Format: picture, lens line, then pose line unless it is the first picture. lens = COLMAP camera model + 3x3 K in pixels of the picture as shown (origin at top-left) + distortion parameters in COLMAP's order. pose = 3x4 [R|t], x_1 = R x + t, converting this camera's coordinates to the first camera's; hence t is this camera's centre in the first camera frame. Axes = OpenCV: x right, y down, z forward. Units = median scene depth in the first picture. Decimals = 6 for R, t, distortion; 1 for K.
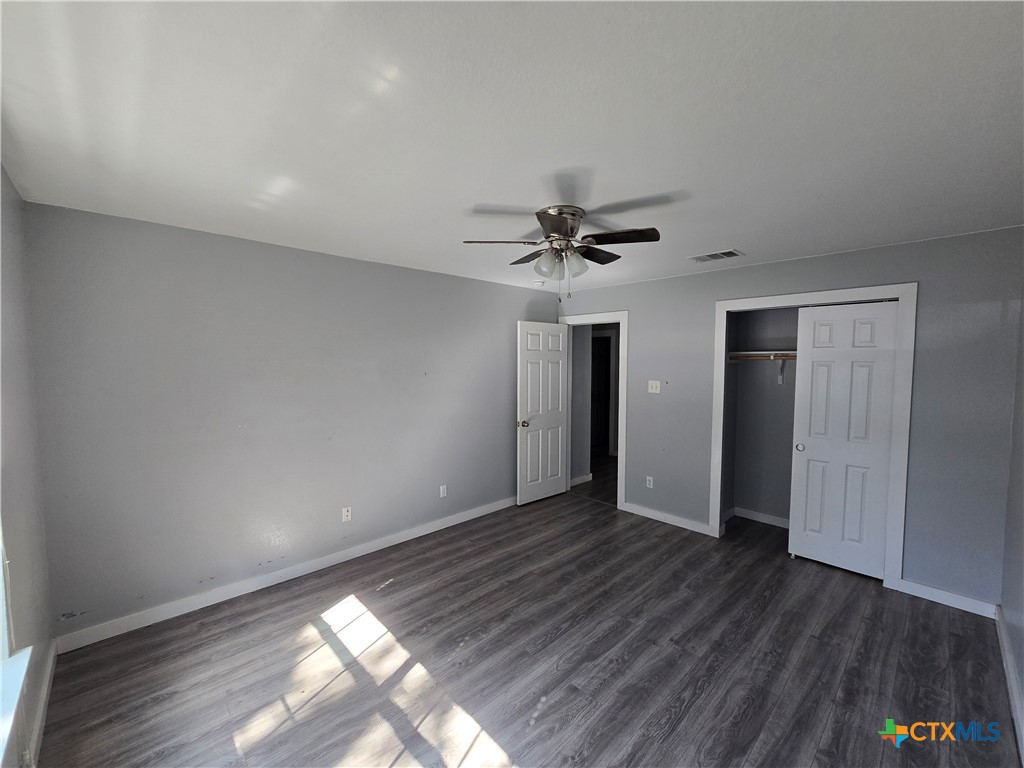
lens RADIAL K [[419.2, 0, 514.6], [0, 419.2, 383.6], [0, 0, 1]] dist [-0.001471, -0.000796]
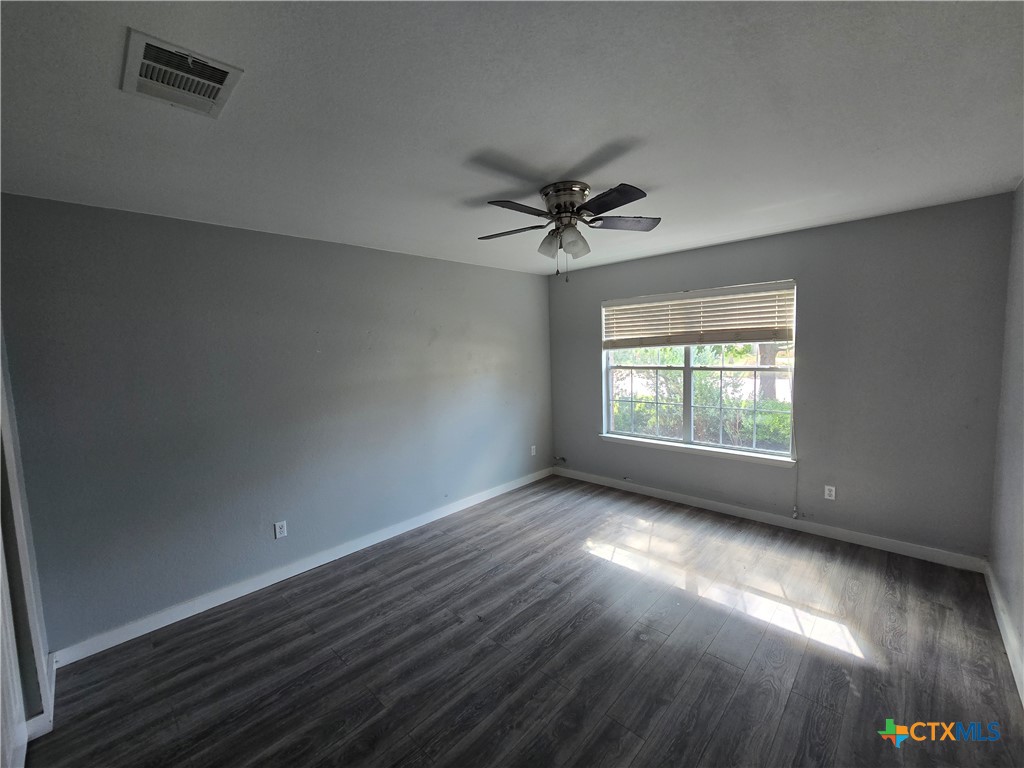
lens RADIAL K [[419.2, 0, 514.6], [0, 419.2, 383.6], [0, 0, 1]] dist [-0.001471, -0.000796]
pose [[-0.998291, 0.036012, -0.046013, 0.279904], [0.028687, 0.988122, 0.150968, -0.108879], [0.050903, 0.149390, -0.987467, 1.976595]]
